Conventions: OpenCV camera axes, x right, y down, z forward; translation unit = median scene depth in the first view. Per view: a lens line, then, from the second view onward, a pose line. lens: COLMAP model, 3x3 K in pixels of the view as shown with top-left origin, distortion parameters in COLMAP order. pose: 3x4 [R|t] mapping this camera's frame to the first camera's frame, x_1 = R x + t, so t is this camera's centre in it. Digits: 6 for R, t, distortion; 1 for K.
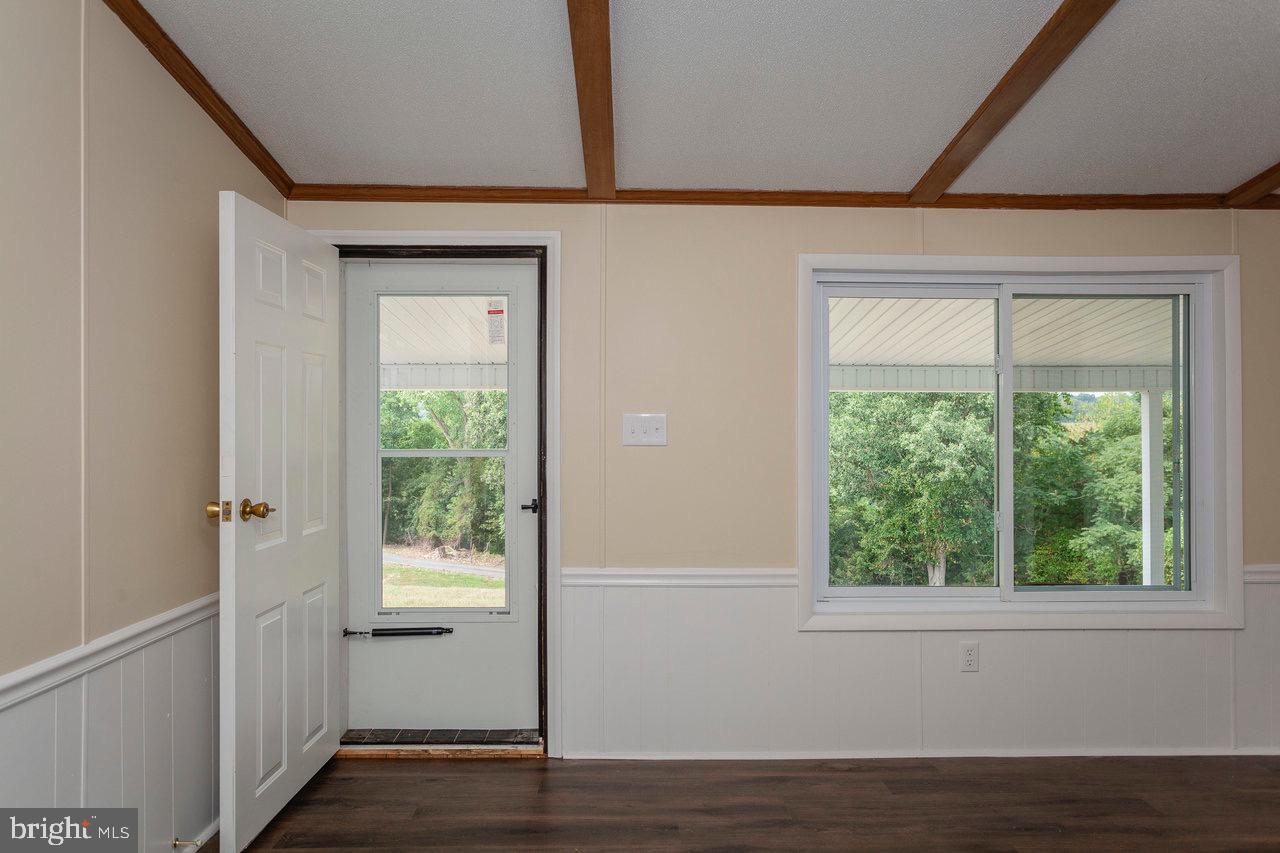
lens RADIAL K [[867.1, 0, 643.2], [0, 867.1, 436.0], [0, 0, 1]] dist [0.000462, 0.001639]
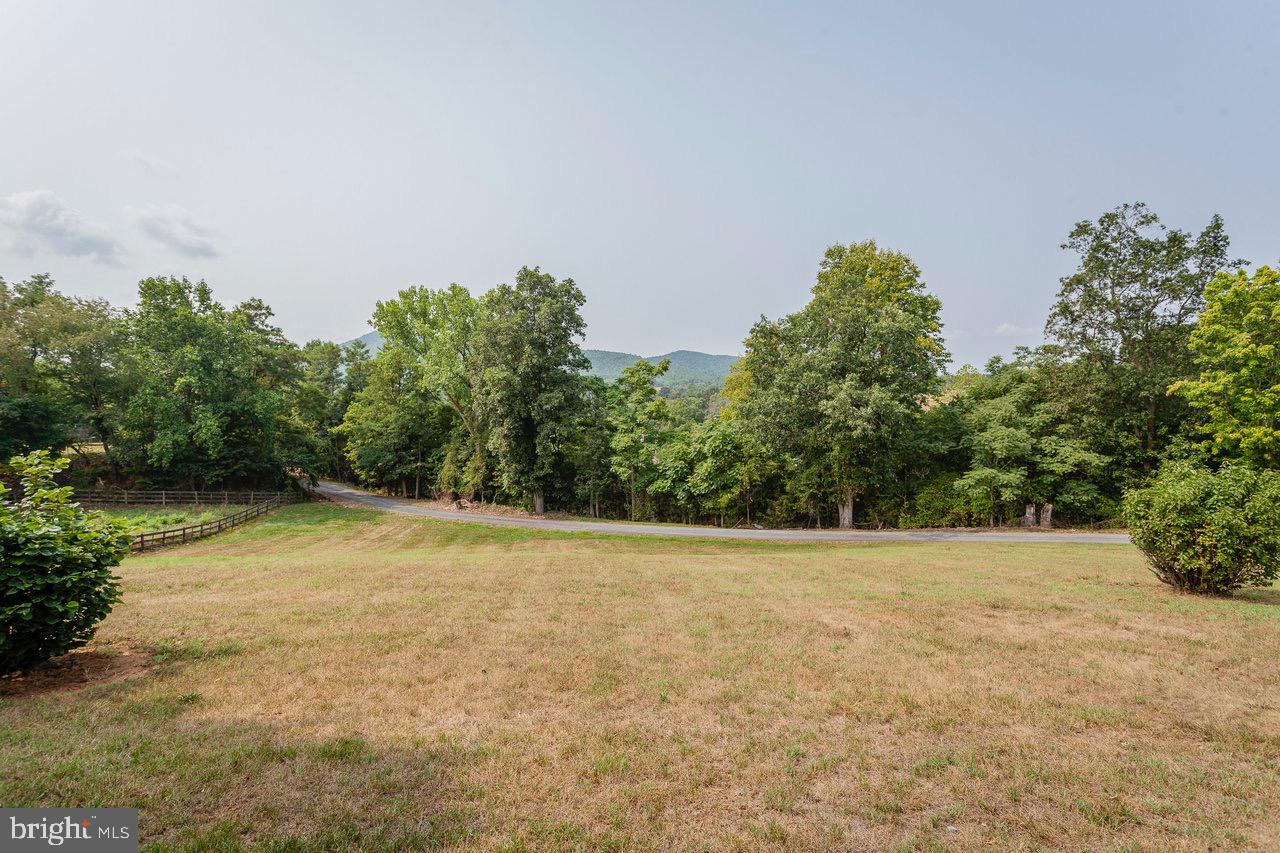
lens RADIAL K [[606.2, 0, 638.8], [0, 606.2, 418.1], [0, 0, 1]] dist [0.002777, 0.000687]
pose [[0.998832, -0.028776, 0.038824, 0.003632], [0.028360, 0.999535, 0.011214, 0.004068], [-0.039128, -0.010099, 0.999183, 0.125207]]
